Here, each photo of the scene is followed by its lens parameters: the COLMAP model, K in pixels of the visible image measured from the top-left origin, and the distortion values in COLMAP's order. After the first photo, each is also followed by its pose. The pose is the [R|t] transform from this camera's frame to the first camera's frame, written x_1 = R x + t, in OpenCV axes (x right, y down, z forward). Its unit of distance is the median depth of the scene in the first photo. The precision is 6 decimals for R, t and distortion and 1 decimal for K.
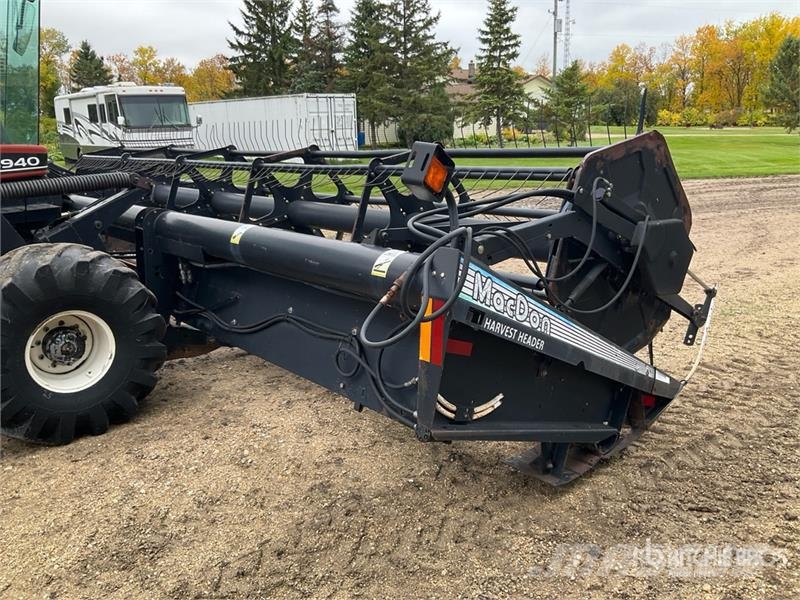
lens RADIAL K [[664.1, 0, 400.0], [0, 664.1, 300.0], [0, 0, 1]] dist [0.047581, -0.119764]
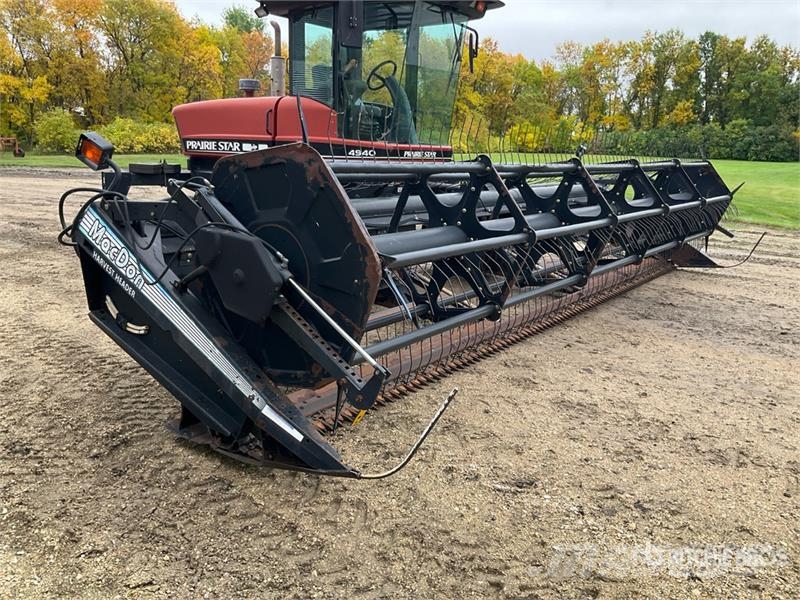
lens RADIAL K [[664.1, 0, 400.0], [0, 664.1, 300.0], [0, 0, 1]] dist [0.047581, -0.119764]
pose [[0.225980, 0.258543, -0.939196, 0.133953], [-0.286507, 0.939132, 0.189589, -0.027301], [0.931046, 0.226242, 0.286300, 0.095726]]
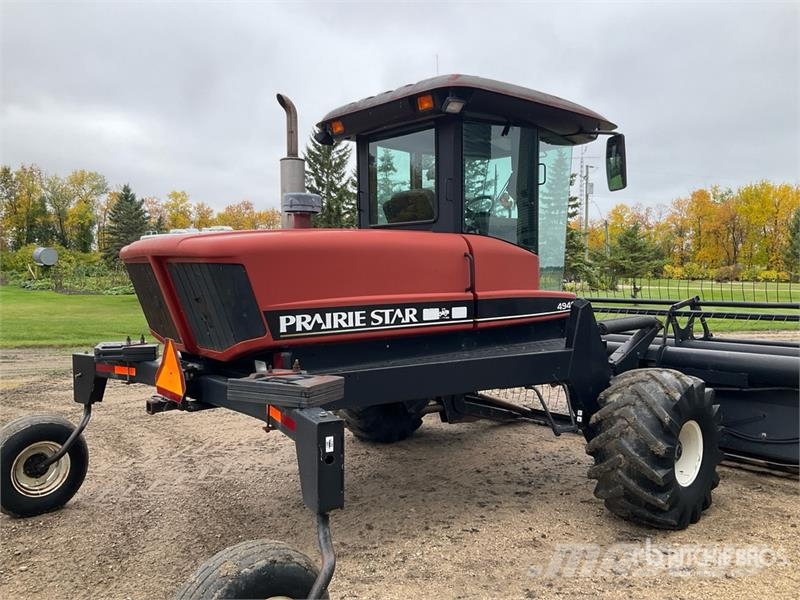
lens RADIAL K [[657.8, 0, 399.0], [0, 657.8, 295.8], [0, 0, 1]] dist [0.082271, -0.183346]
pose [[0.999442, 0.030752, 0.013042, -0.124895], [-0.027227, 0.976169, -0.215296, 0.008362], [-0.019352, 0.214821, 0.976462, -0.034840]]
